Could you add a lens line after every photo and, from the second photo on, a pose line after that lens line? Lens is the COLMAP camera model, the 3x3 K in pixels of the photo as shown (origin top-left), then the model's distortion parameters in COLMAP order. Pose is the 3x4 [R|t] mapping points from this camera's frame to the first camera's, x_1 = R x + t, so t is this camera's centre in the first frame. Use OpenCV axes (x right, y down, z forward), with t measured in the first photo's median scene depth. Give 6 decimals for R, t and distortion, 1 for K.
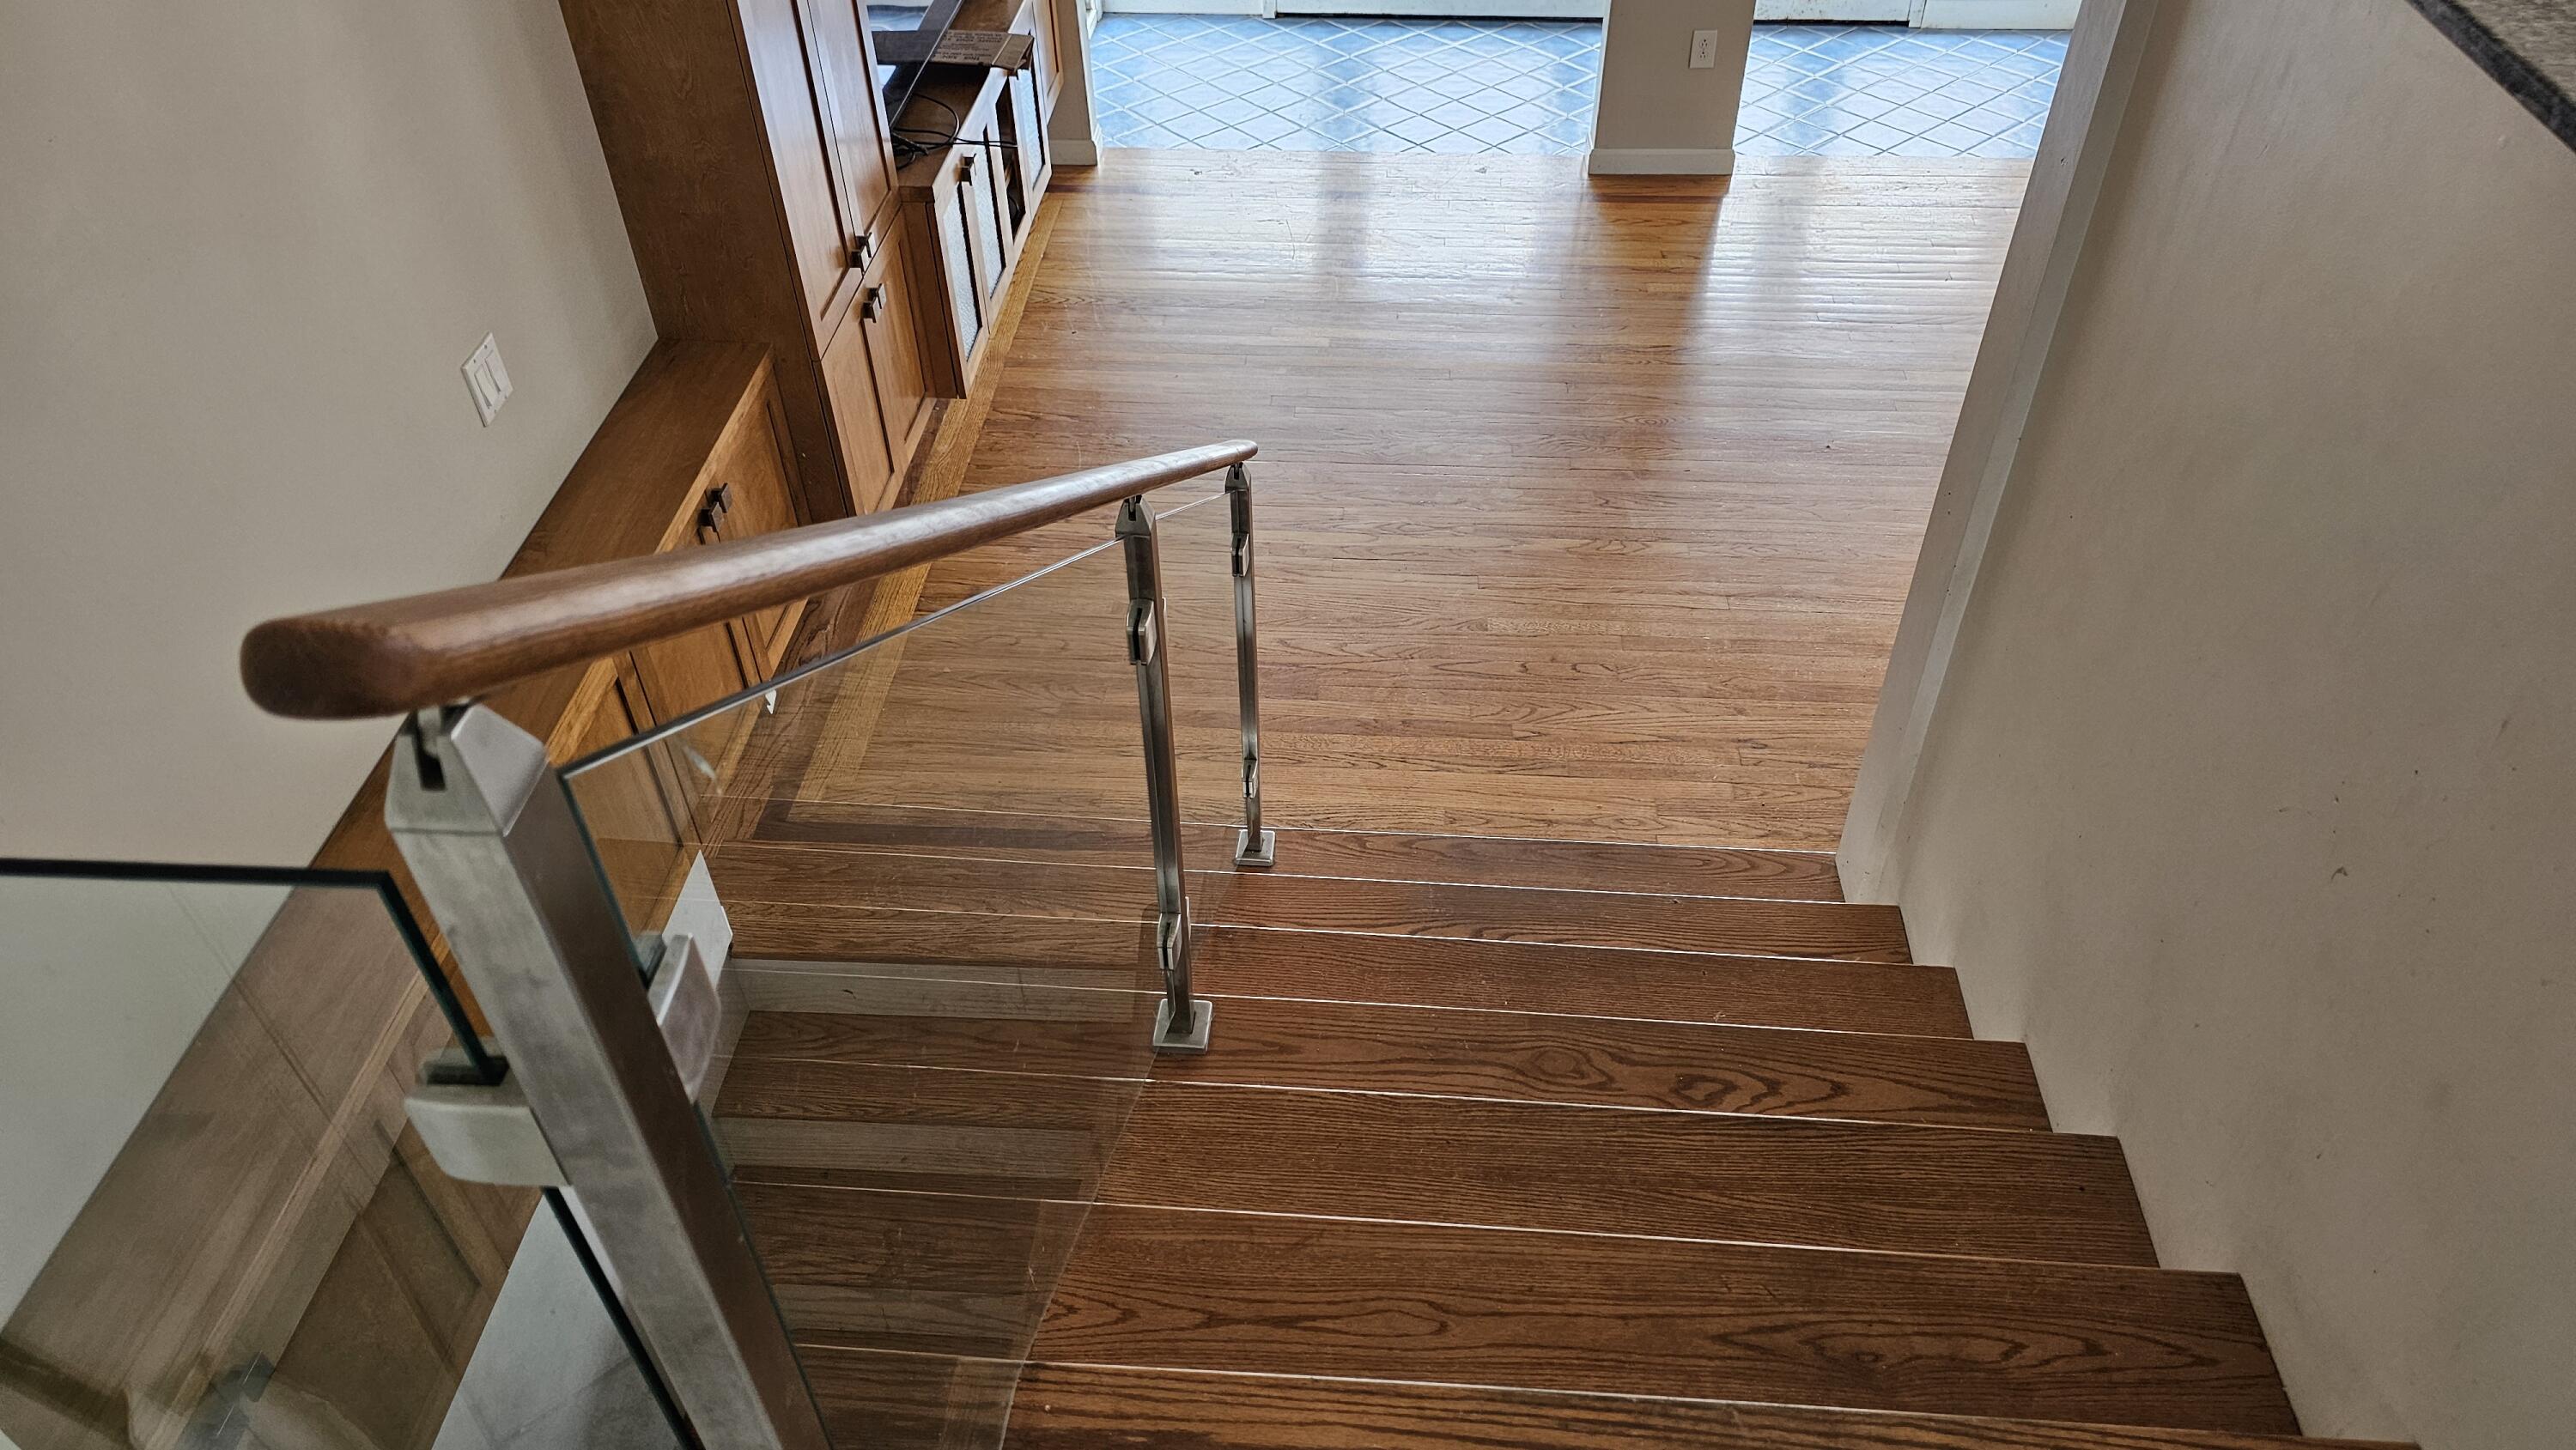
lens RADIAL K [[1712.9, 0, 1288.0], [0, 1712.9, 725.0], [0, 0, 1]] dist [0.074757, -0.090111]
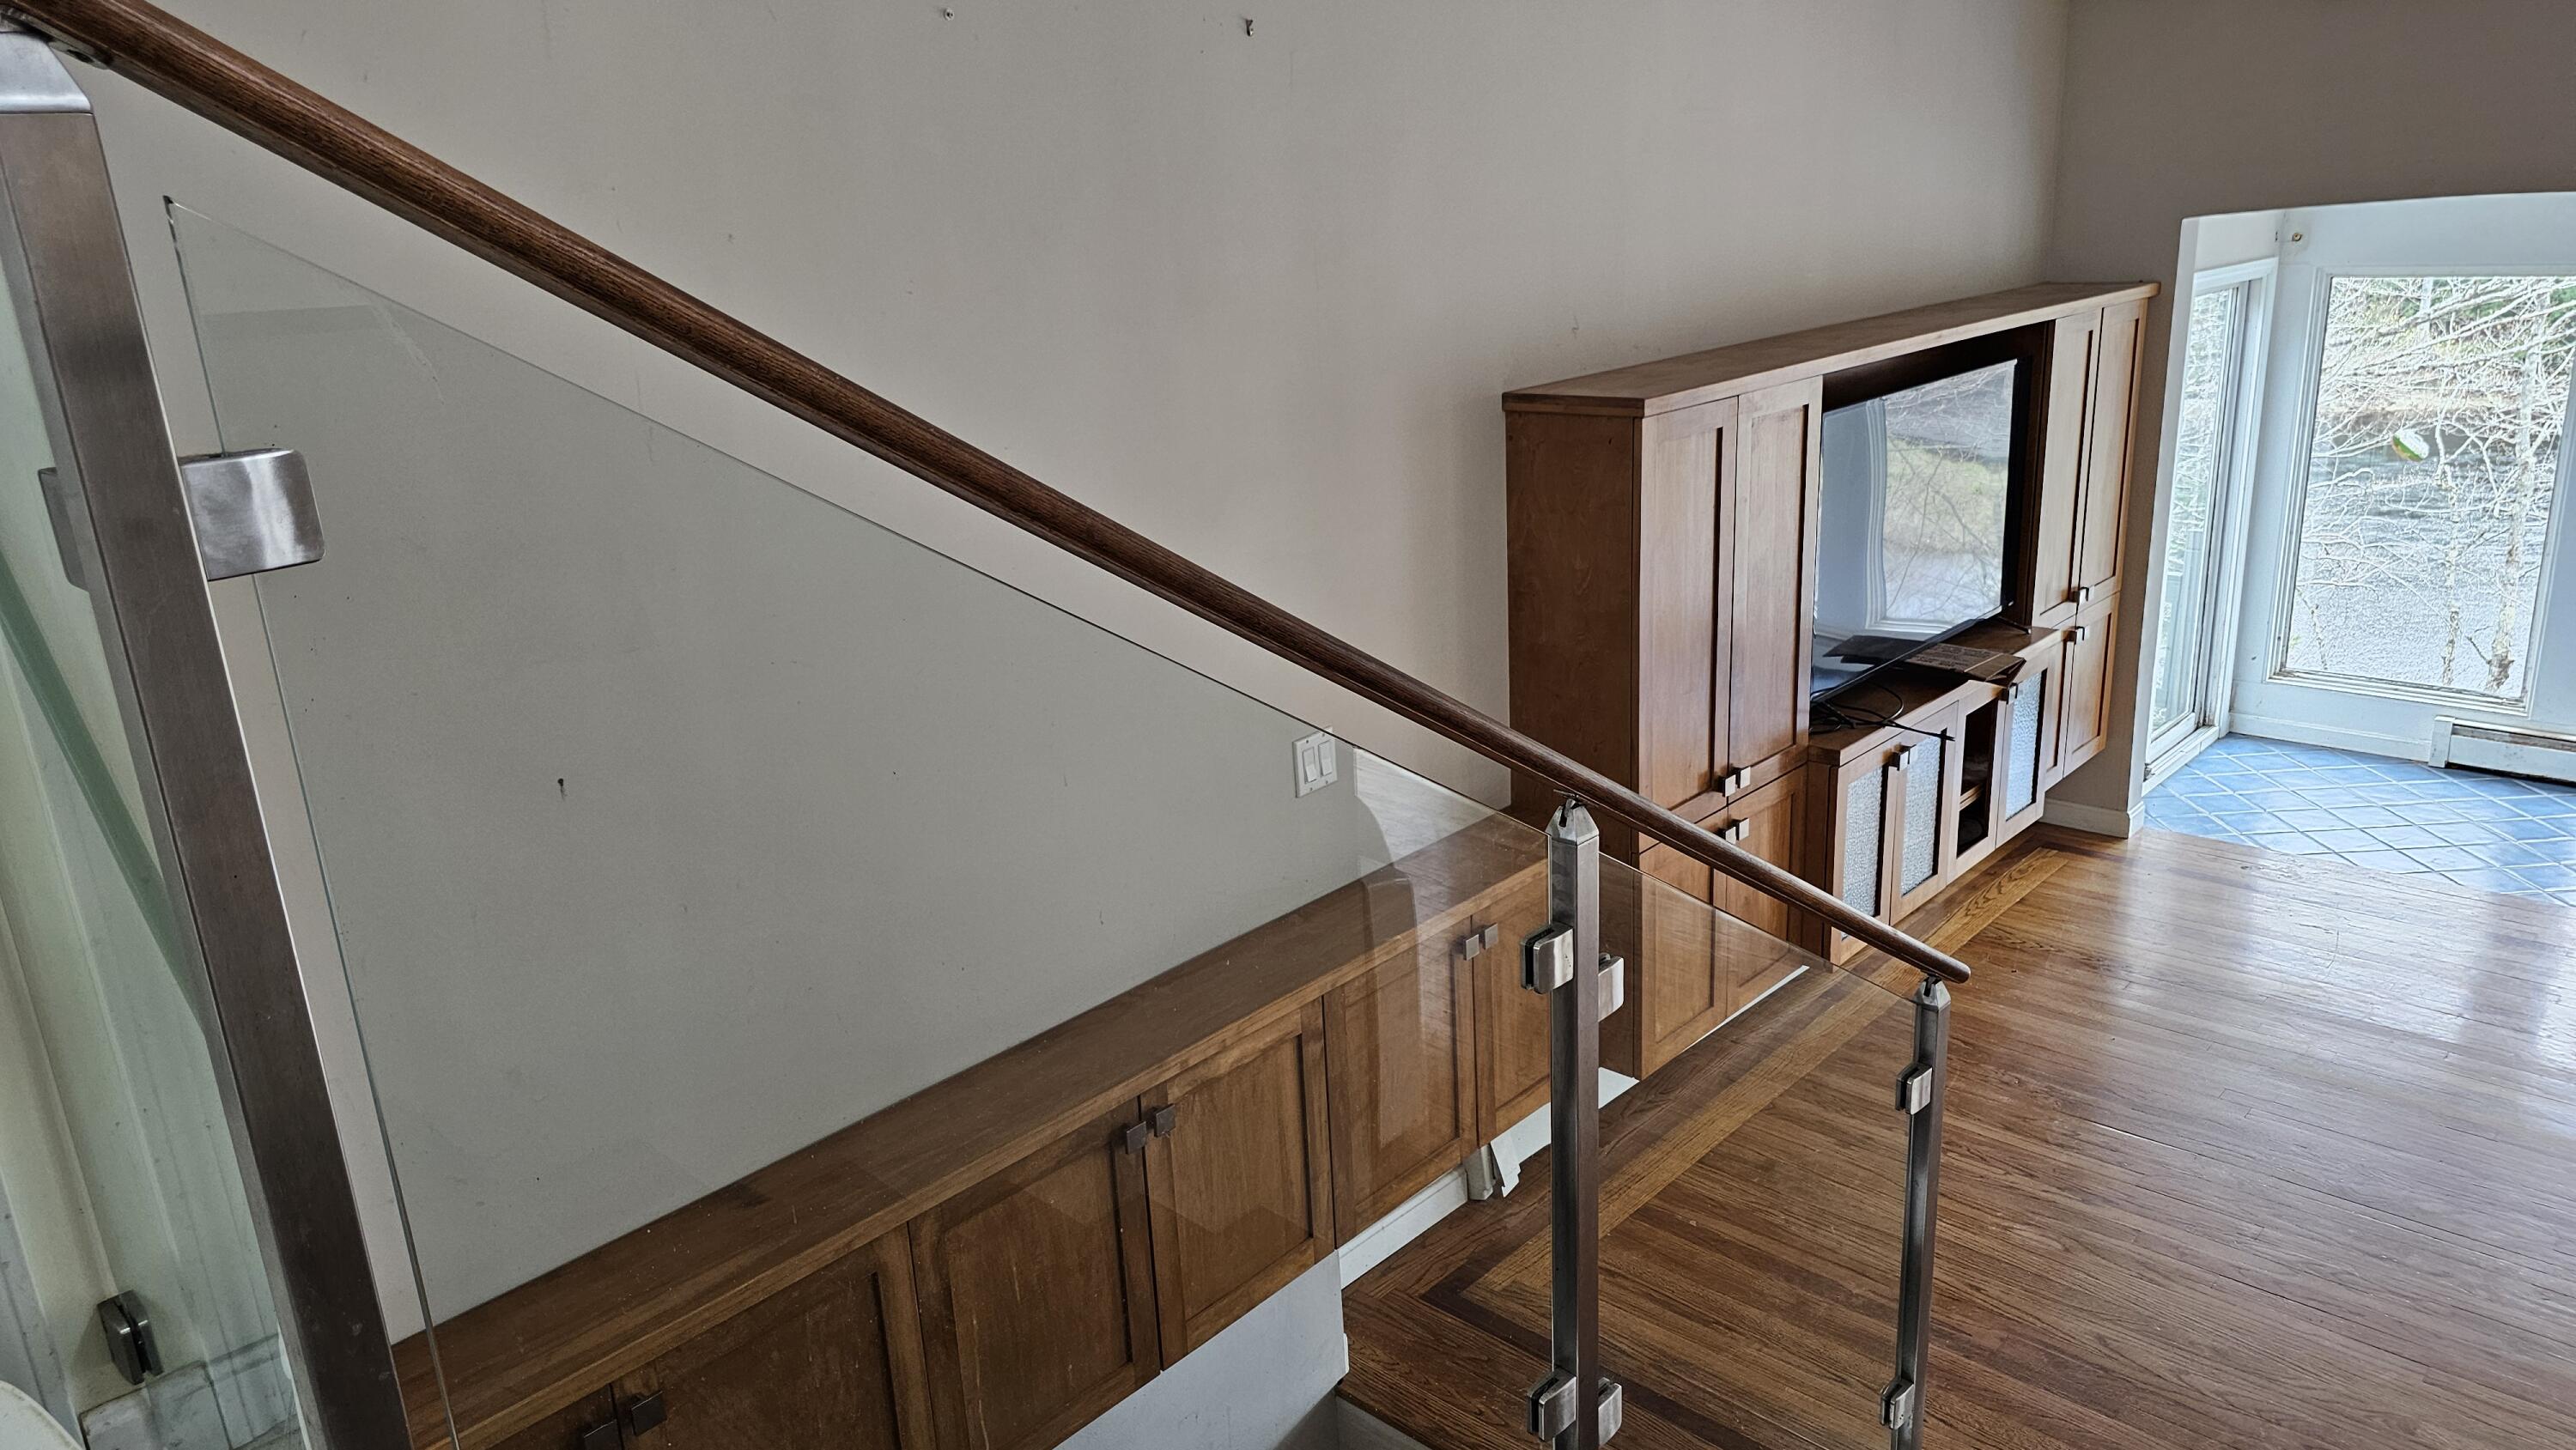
lens RADIAL K [[1712.9, 0, 1288.0], [0, 1712.9, 725.0], [0, 0, 1]] dist [0.074757, -0.090111]
pose [[0.768128, 0.157001, -0.620750, 0.150736], [-0.394064, 0.880037, -0.265043, 0.057724], [0.504671, 0.448202, 0.737850, 0.094371]]
